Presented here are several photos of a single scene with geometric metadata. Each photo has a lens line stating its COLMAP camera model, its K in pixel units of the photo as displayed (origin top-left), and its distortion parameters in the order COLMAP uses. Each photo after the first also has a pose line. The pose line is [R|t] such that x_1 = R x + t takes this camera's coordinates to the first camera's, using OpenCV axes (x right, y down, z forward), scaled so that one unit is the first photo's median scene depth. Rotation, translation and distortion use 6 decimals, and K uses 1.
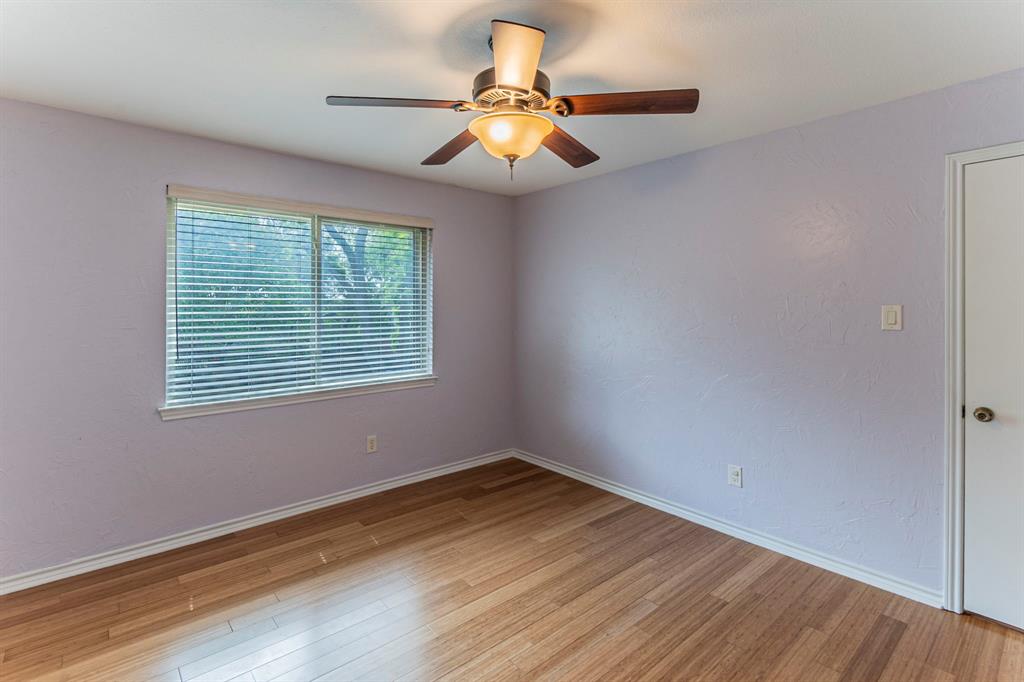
lens RADIAL K [[480.5, 0, 506.3], [0, 480.5, 307.1], [0, 0, 1]] dist [0.001193, -0.001289]
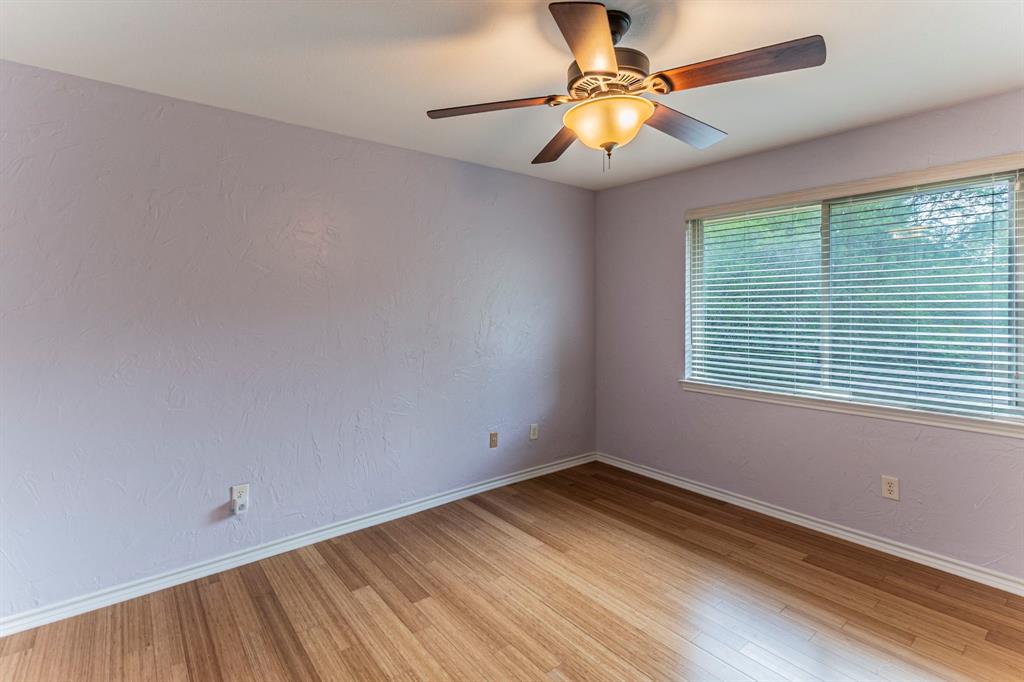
lens RADIAL K [[480.5, 0, 506.3], [0, 480.5, 307.1], [0, 0, 1]] dist [0.001193, -0.001289]
pose [[-0.019745, 0.002127, -0.999803, 0.656475], [-0.008233, 0.999963, 0.002290, 0.008232], [0.999771, 0.008277, -0.019727, 0.557209]]
